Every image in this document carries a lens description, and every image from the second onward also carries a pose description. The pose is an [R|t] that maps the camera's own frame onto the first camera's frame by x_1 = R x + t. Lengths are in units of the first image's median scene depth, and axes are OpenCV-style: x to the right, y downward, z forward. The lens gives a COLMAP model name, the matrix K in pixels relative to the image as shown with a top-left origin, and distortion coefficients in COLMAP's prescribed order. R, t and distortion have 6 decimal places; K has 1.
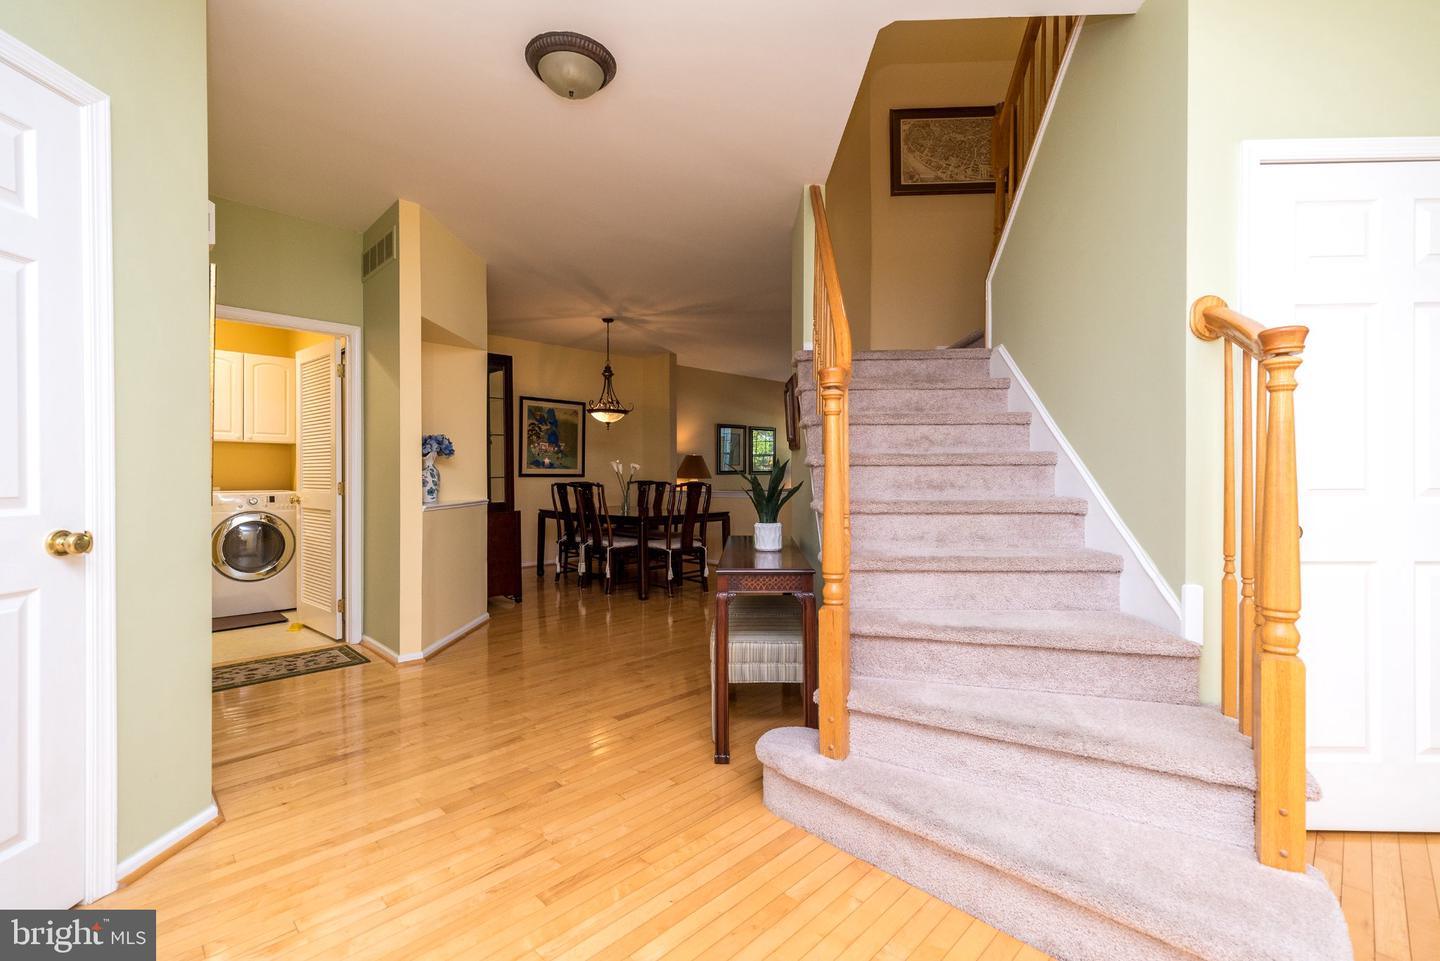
lens RADIAL K [[628.6, 0, 720.0], [0, 628.6, 480.5], [0, 0, 1]] dist [0.005233, 0.000377]
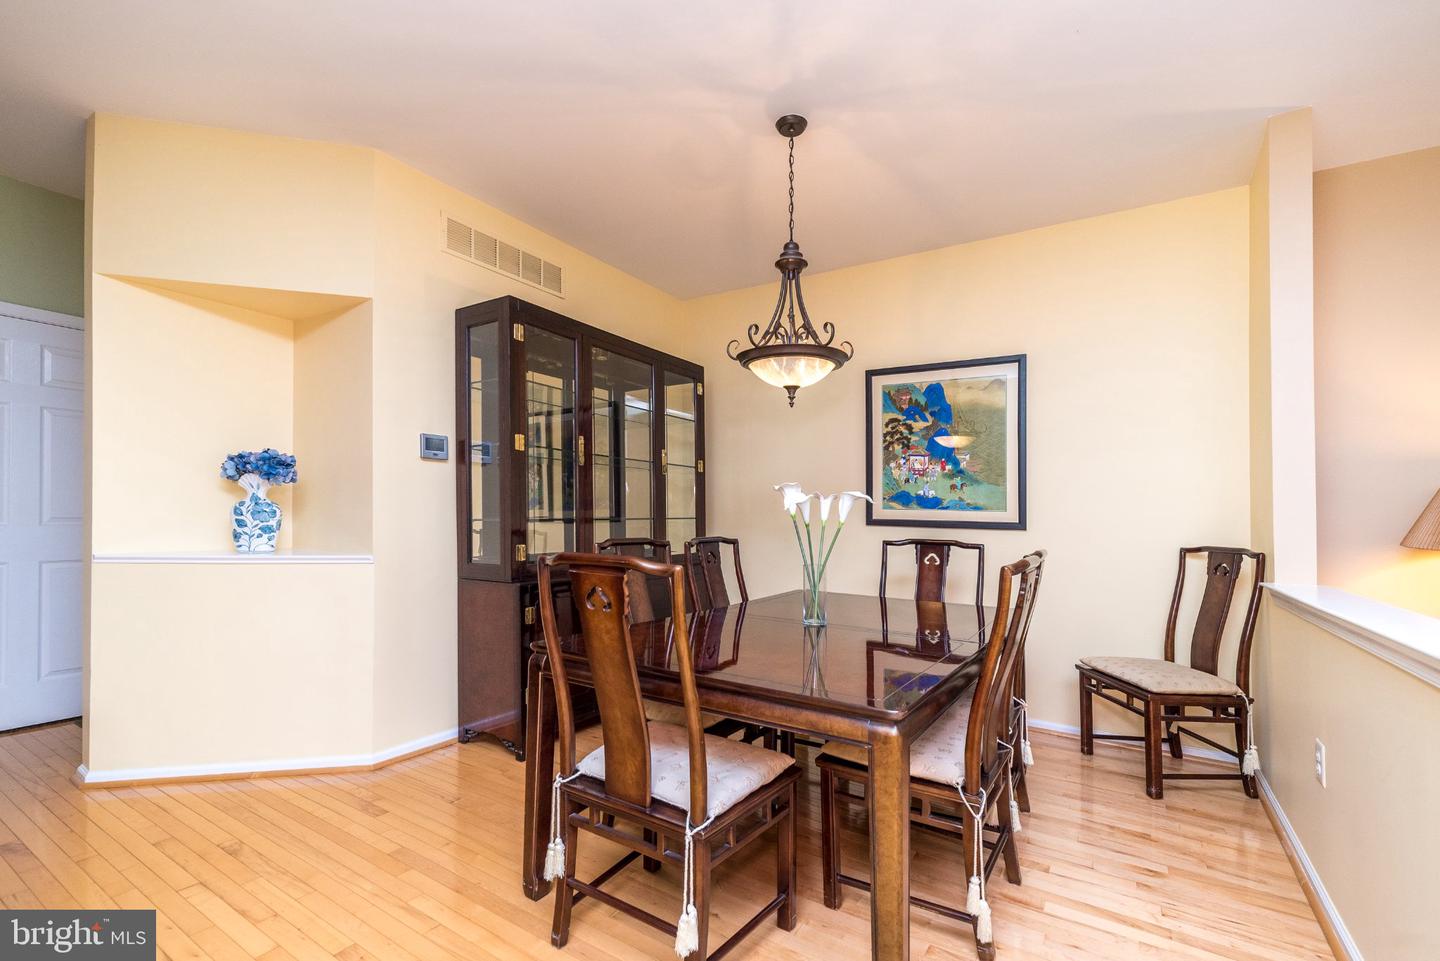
lens RADIAL K [[644.1, 0, 721.0], [0, 644.1, 521.4], [0, 0, 1]] dist [0.001429, 0.000109]
pose [[0.226000, 0.009017, -0.974086, 0.178095], [-0.031912, 0.999489, 0.001848, -0.005375], [0.973605, 0.030668, 0.226172, 0.747536]]
